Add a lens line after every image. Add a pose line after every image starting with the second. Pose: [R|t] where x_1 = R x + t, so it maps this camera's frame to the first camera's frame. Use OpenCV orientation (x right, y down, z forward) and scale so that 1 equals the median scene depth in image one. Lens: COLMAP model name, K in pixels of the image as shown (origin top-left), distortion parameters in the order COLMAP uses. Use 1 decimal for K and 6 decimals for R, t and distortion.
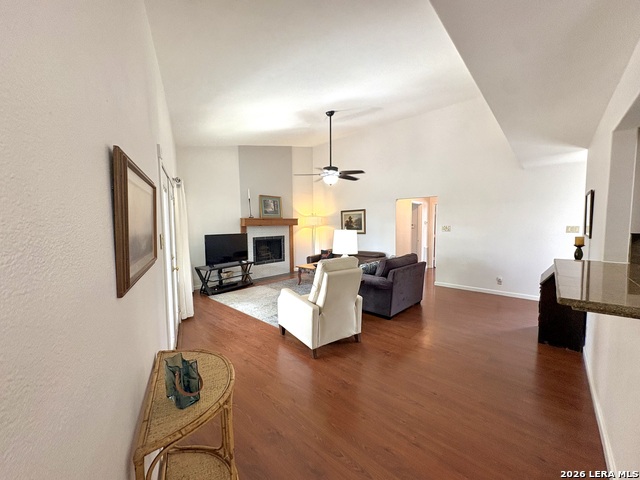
lens RADIAL K [[255.9, 0, 319.6], [0, 255.9, 237.6], [0, 0, 1]] dist [-0.001888, 0.000417]
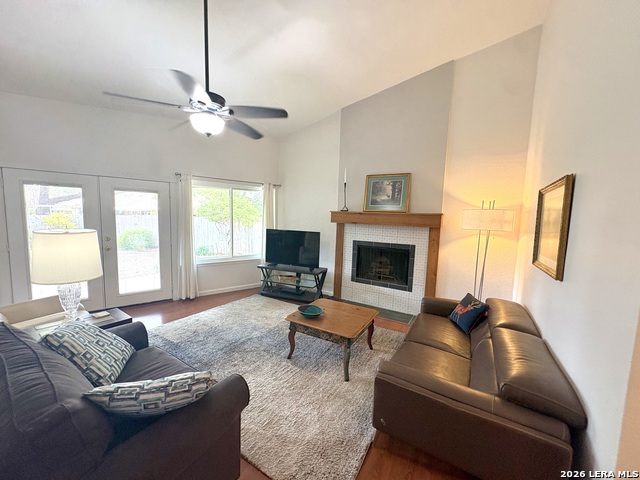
lens RADIAL K [[255.9, 0, 318.5], [0, 255.9, 242.1], [0, 0, 1]] dist [-0.001888, 0.000417]
pose [[0.185223, 0.112791, -0.976202, 0.363980], [-0.089734, 0.991182, 0.097496, -0.050798], [0.978591, 0.069540, 0.193711, 0.737240]]
